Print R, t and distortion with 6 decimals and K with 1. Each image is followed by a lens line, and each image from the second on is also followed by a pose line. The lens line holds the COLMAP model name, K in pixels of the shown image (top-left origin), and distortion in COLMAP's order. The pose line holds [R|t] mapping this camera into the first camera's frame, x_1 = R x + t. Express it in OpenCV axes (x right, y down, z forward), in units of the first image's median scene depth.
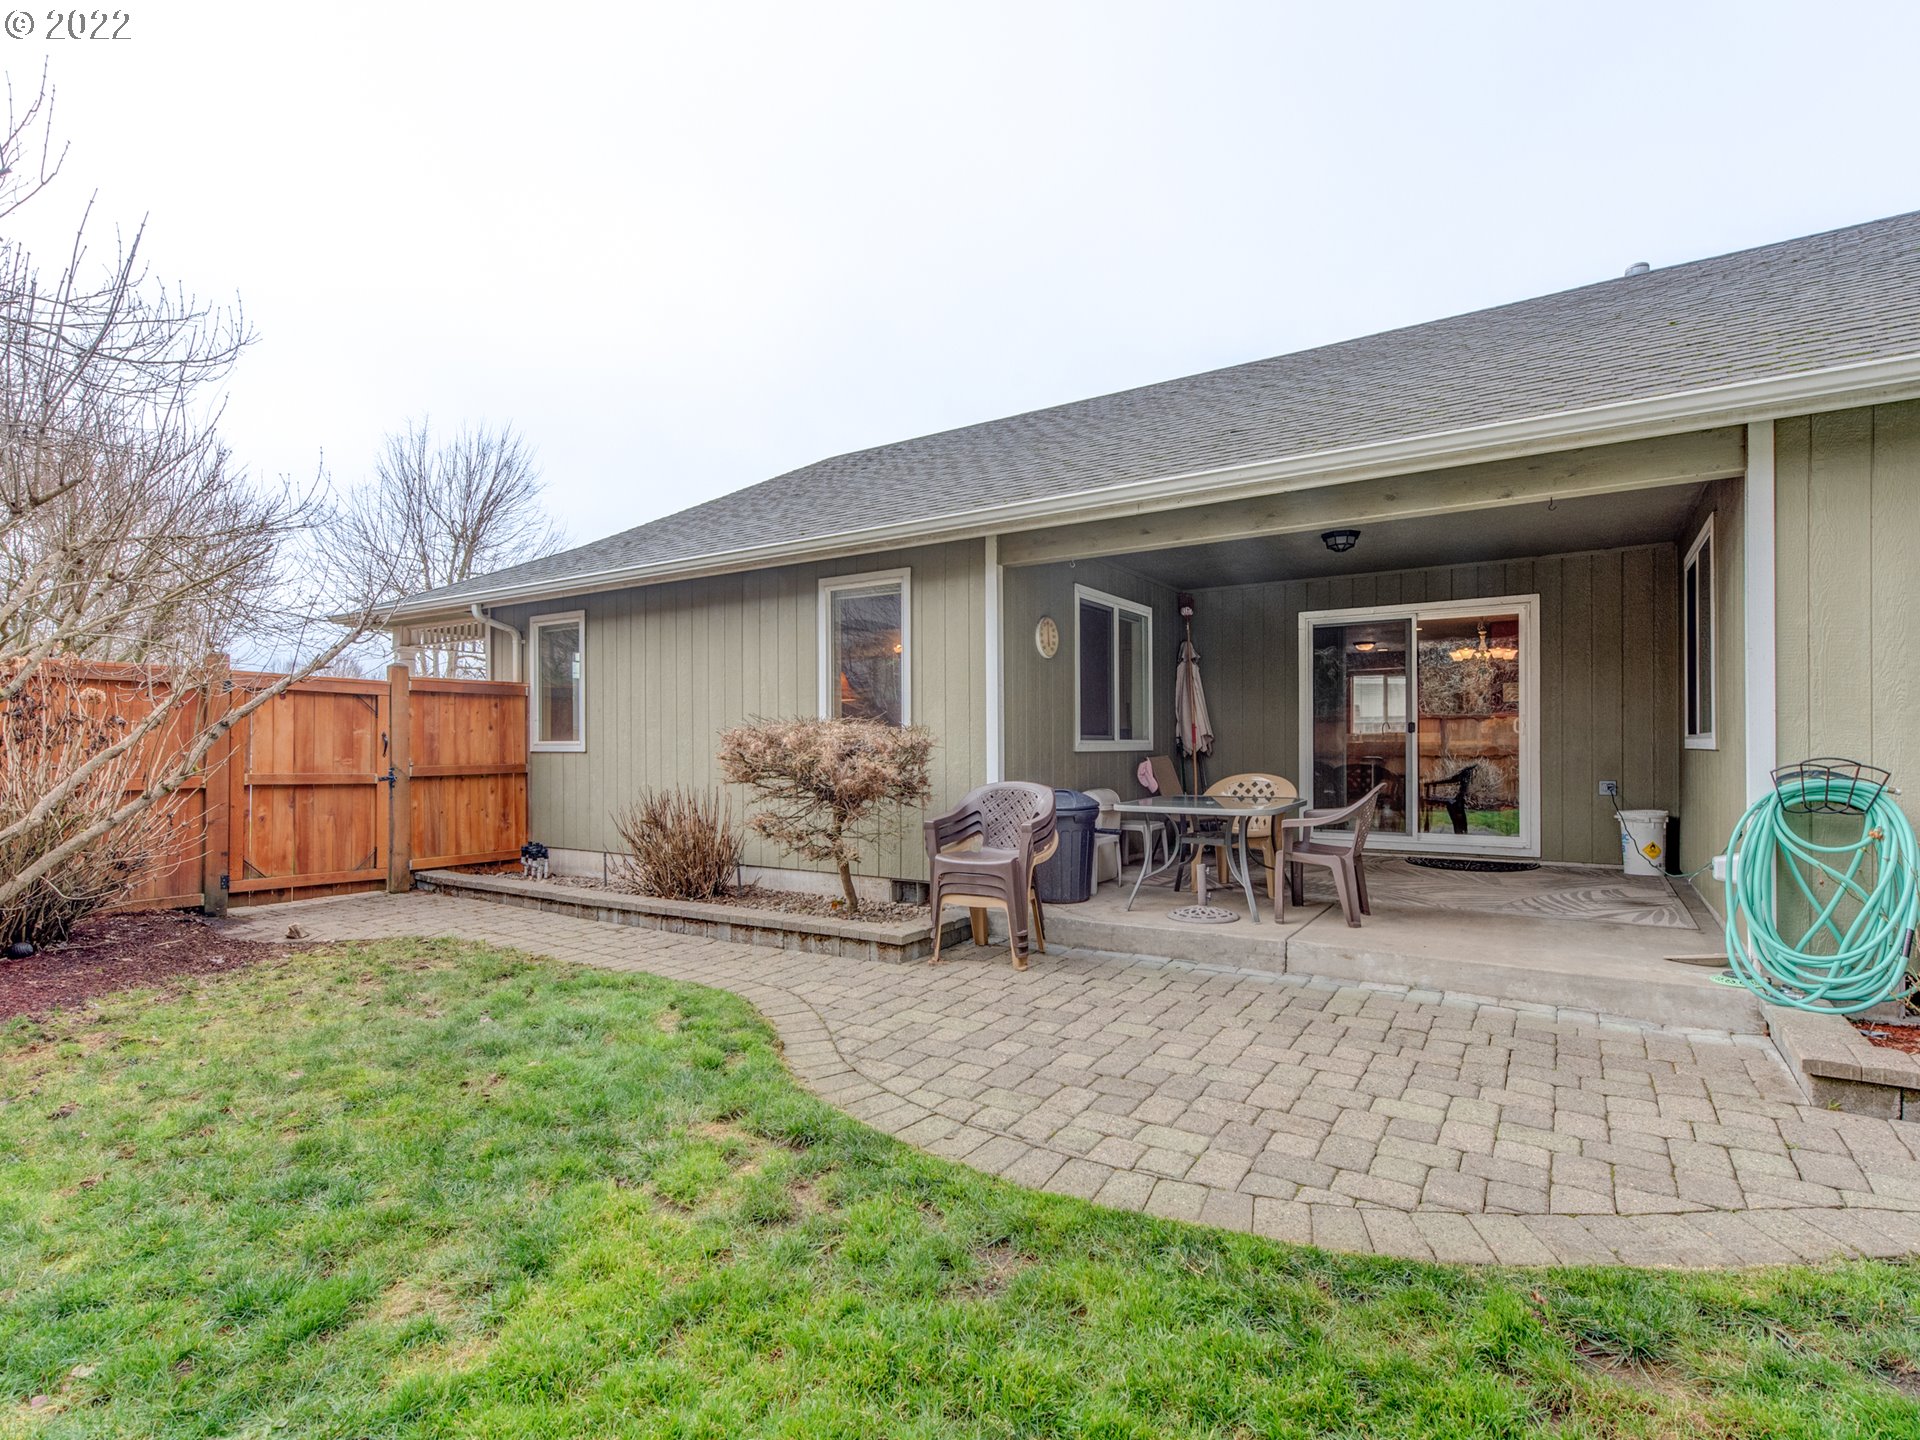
lens RADIAL K [[883.4, 0, 966.6], [0, 883.4, 730.7], [0, 0, 1]] dist [0.001531, -0.000008]
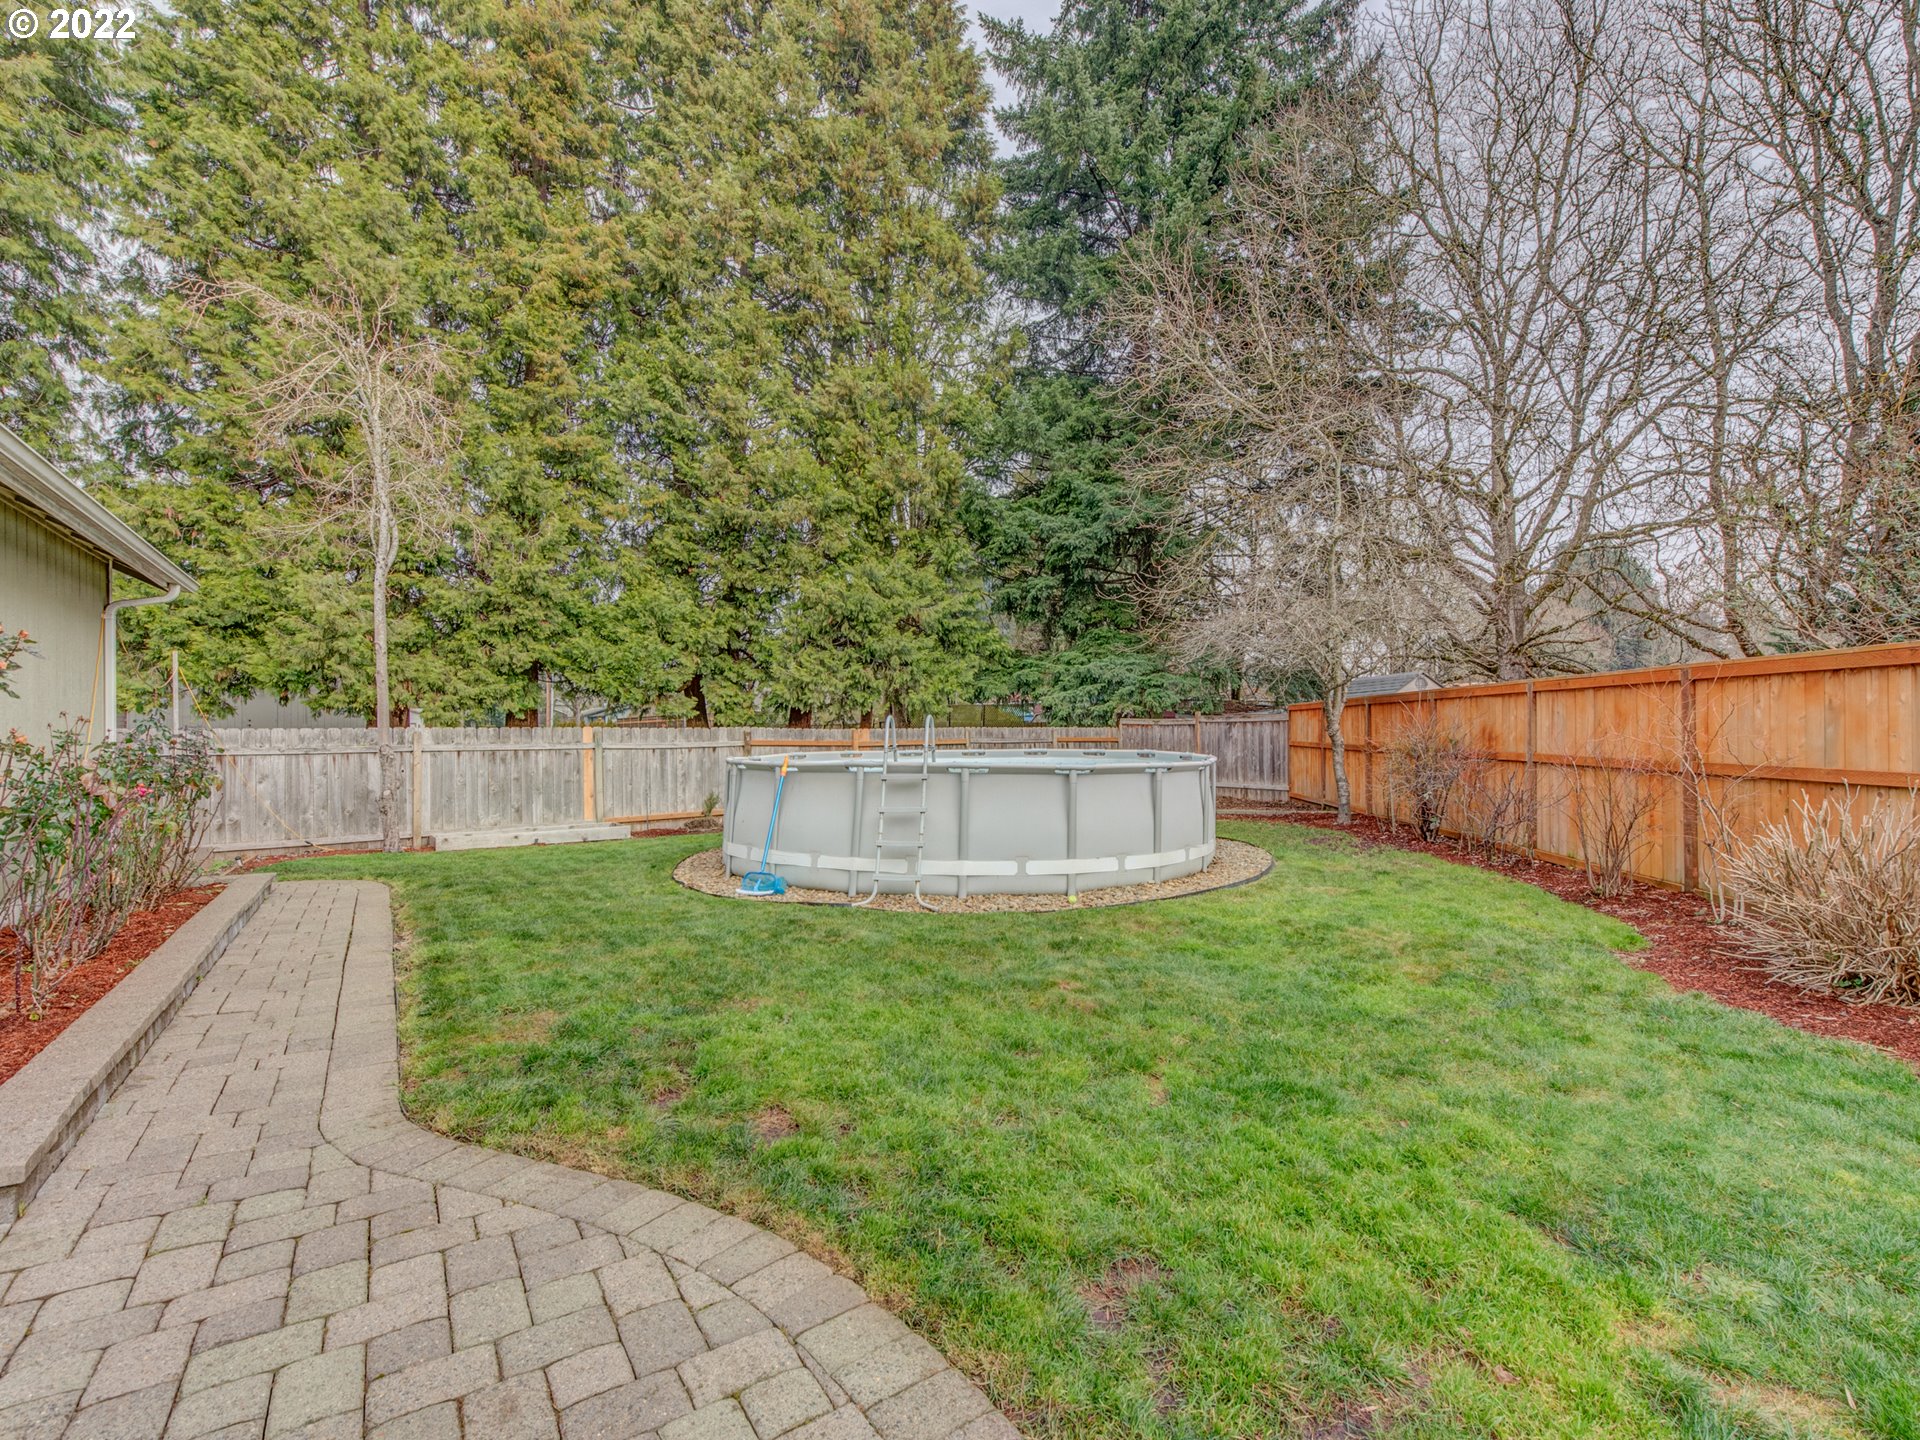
lens RADIAL K [[883.4, 0, 966.6], [0, 883.4, 730.7], [0, 0, 1]] dist [0.001531, -0.000008]
pose [[-0.927659, 0.008474, 0.373332, -0.105798], [0.001873, 0.999836, -0.018038, 0.000958], [-0.373423, -0.016034, -0.927522, 1.193057]]
